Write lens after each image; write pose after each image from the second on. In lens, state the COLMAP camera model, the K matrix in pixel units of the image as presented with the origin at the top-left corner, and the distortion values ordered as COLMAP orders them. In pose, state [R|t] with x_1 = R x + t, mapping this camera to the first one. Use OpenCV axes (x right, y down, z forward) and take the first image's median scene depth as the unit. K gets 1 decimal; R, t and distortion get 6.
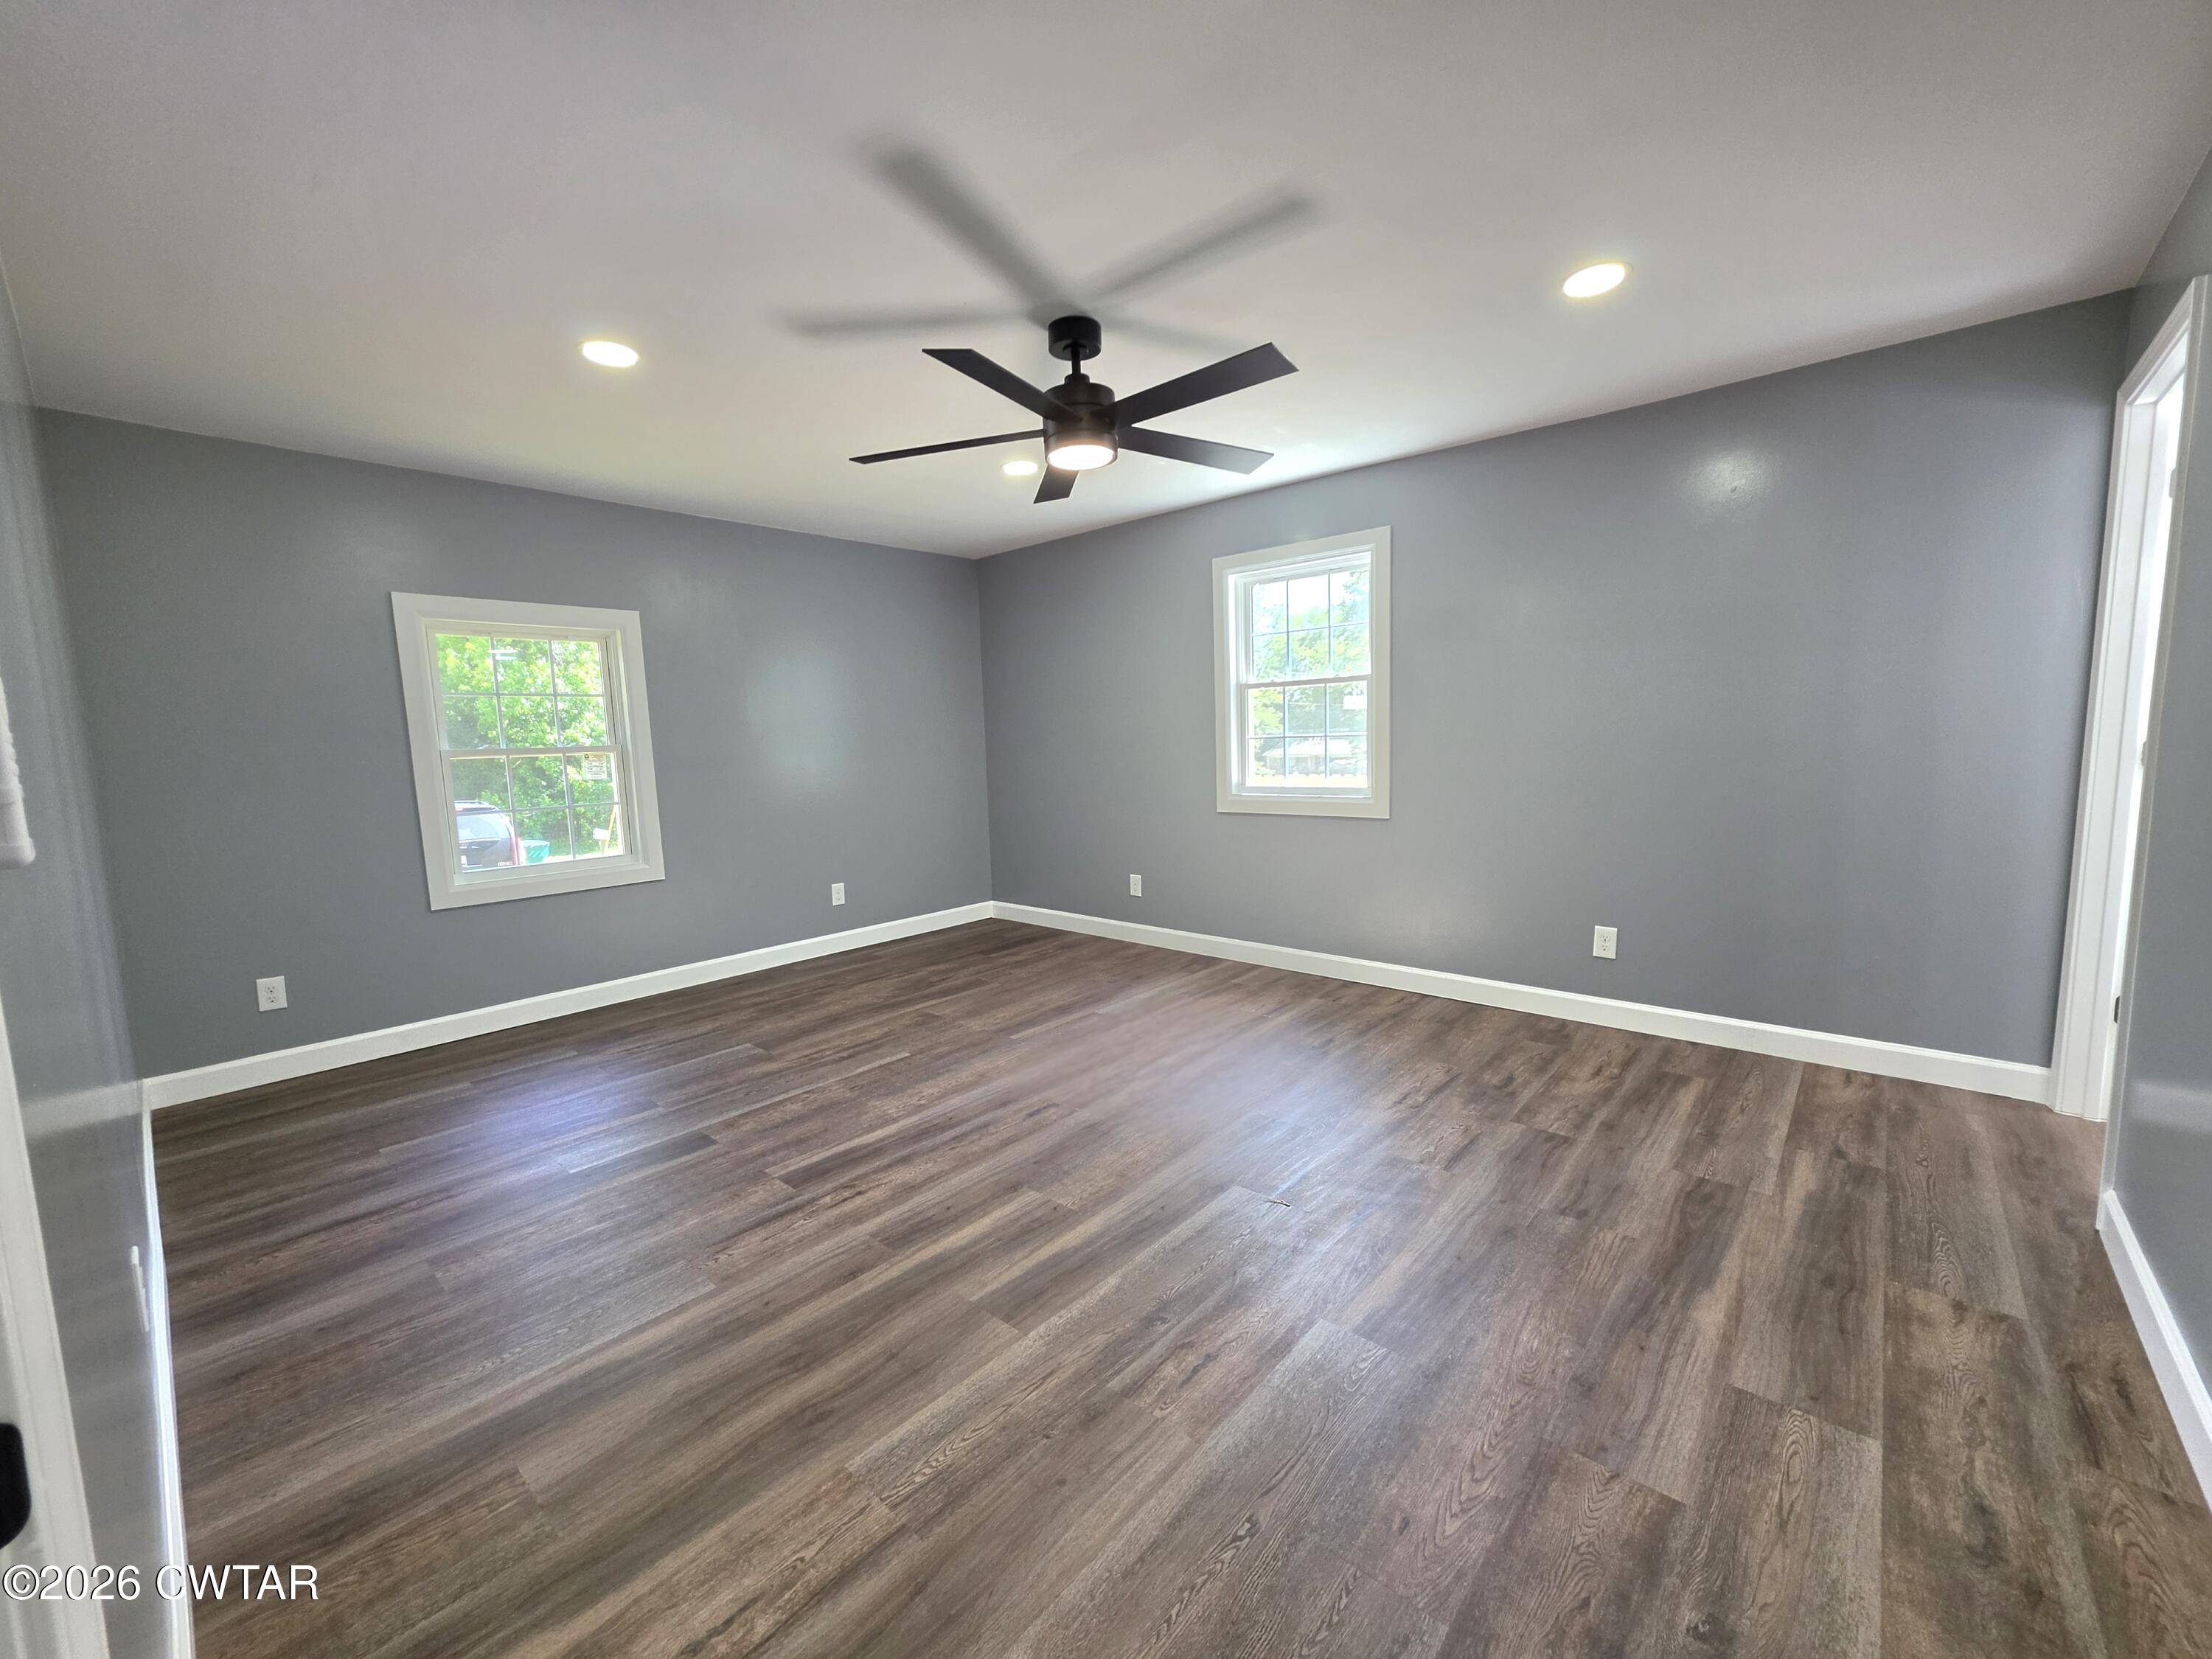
lens RADIAL K [[888.4, 0, 1108.8], [0, 888.4, 841.4], [0, 0, 1]] dist [-0.006430, 0.002598]
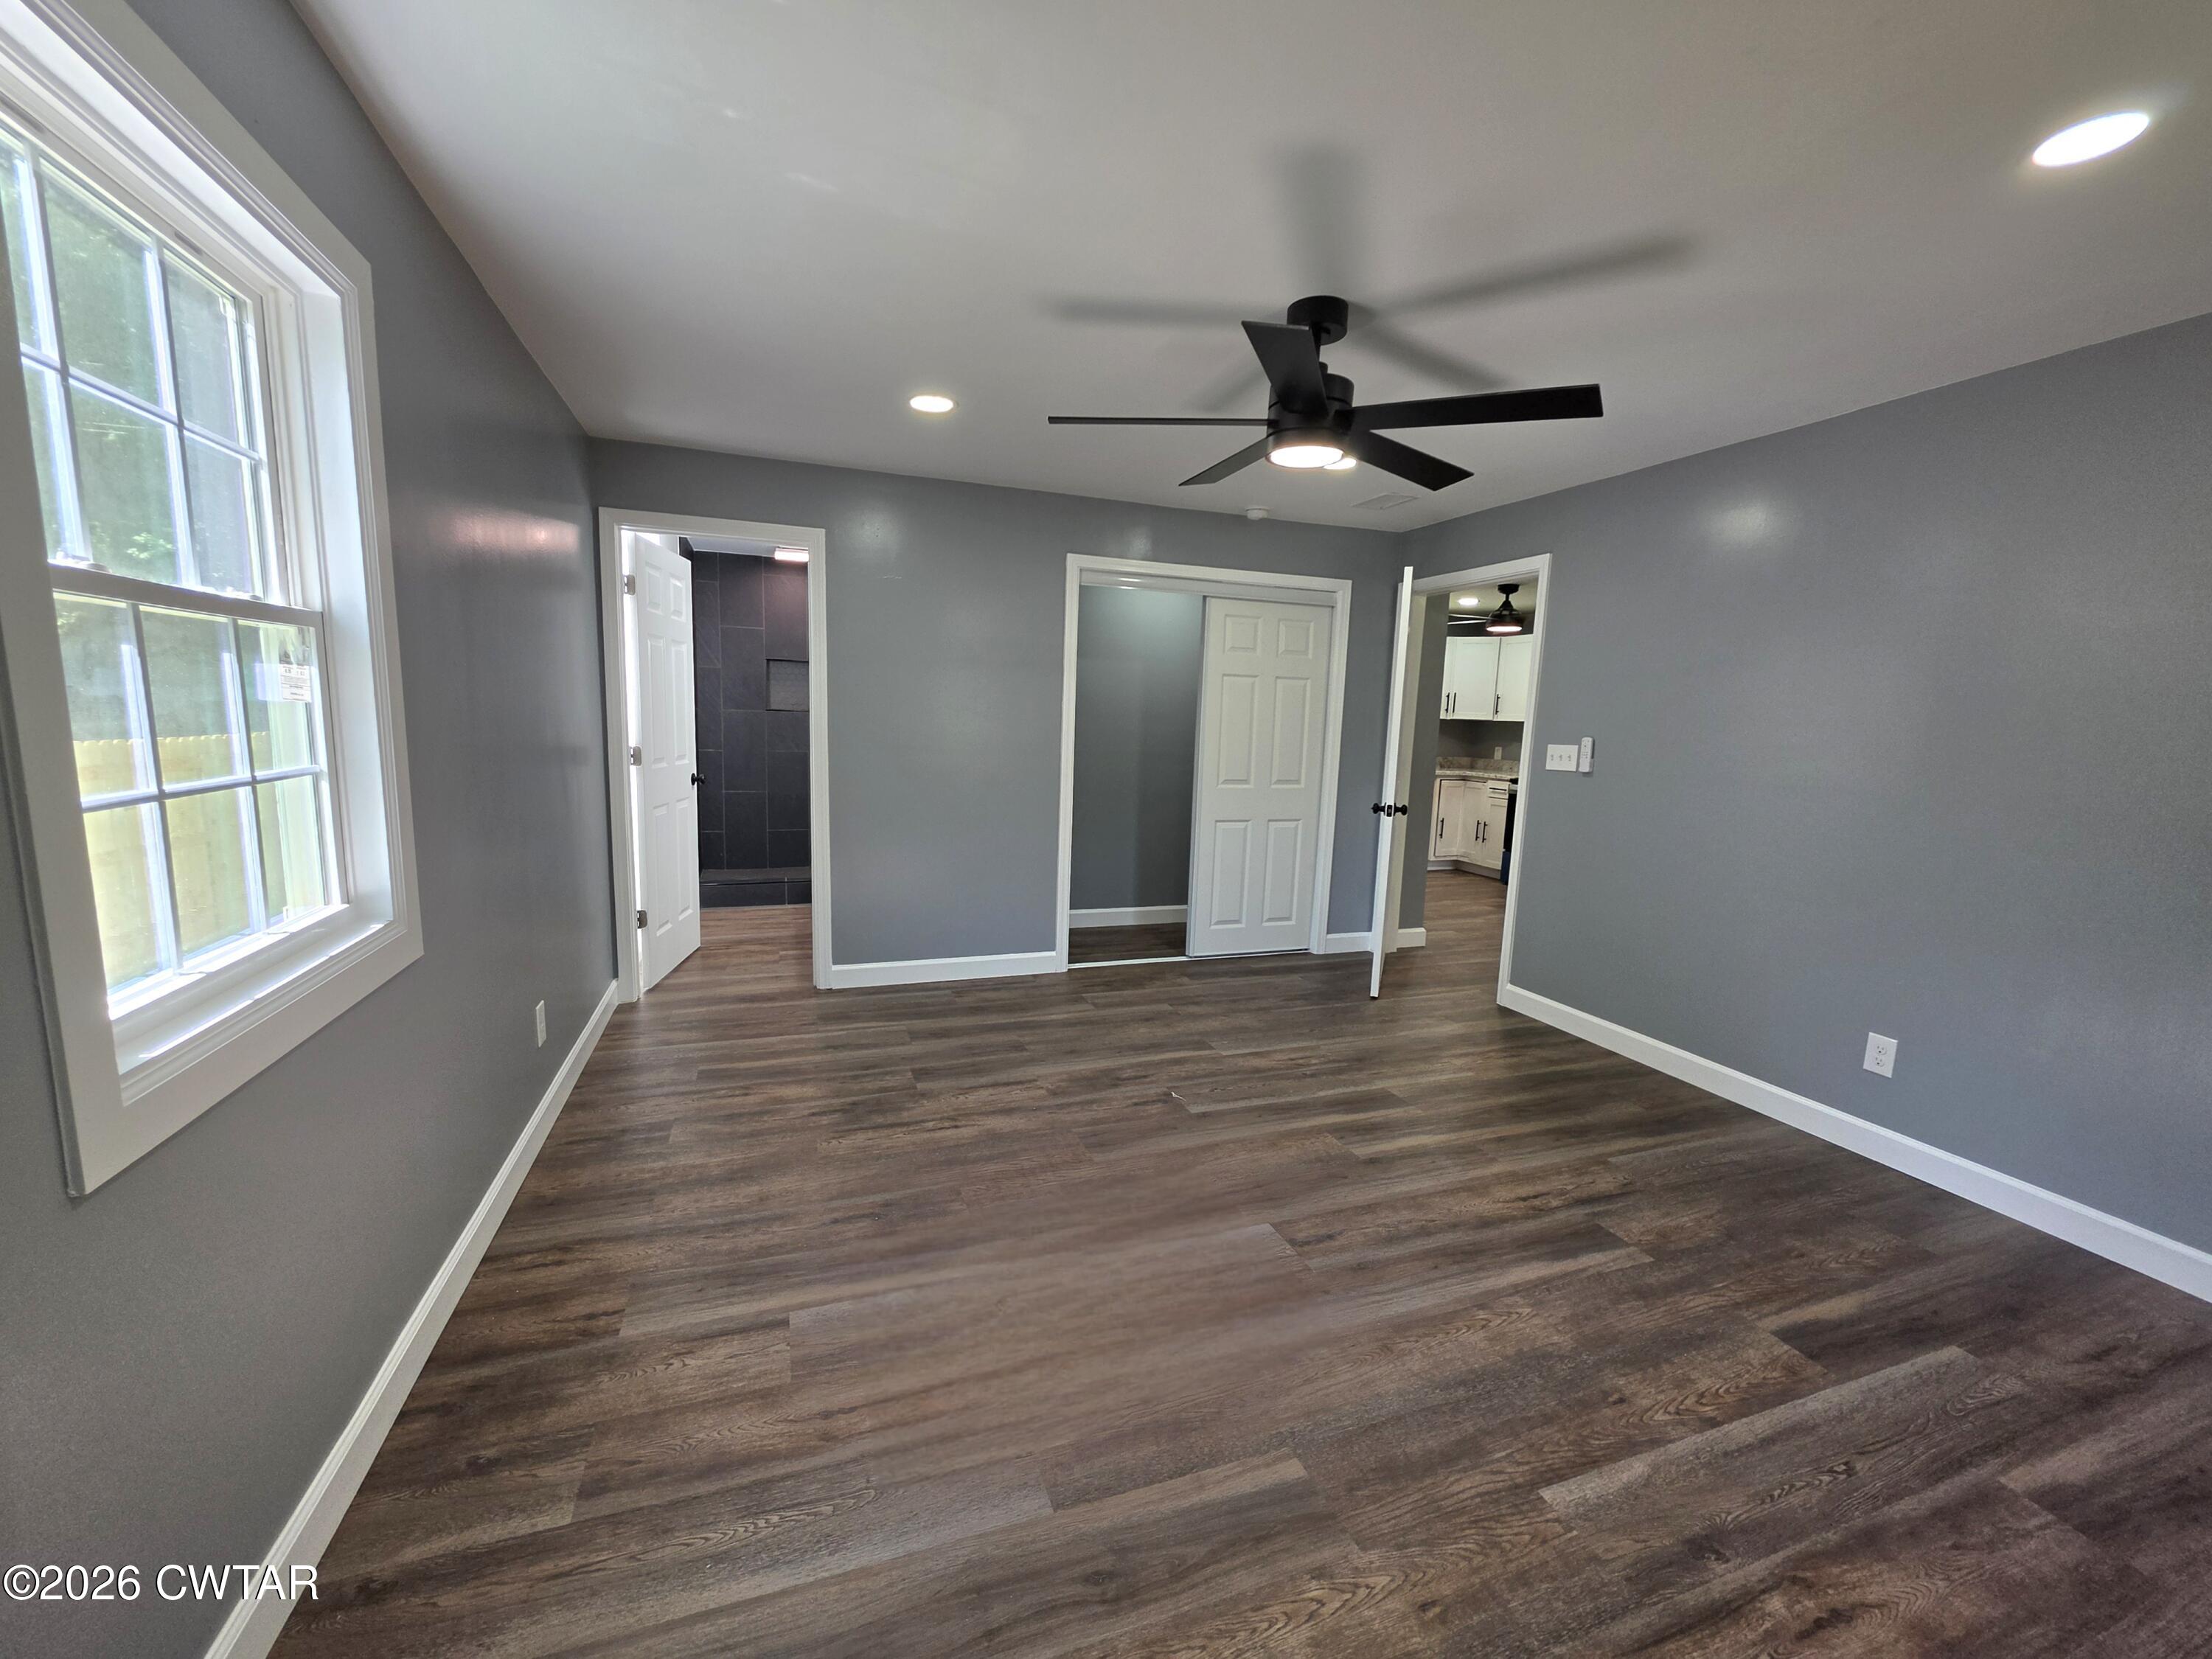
lens RADIAL K [[888.4, 0, 1100.9], [0, 888.4, 832.9], [0, 0, 1]] dist [-0.006430, 0.002598]
pose [[-0.874721, -0.064271, 0.480346, -0.283071], [0.049576, 0.974100, 0.220615, -0.247474], [-0.482084, 0.216790, -0.848880, 1.797542]]
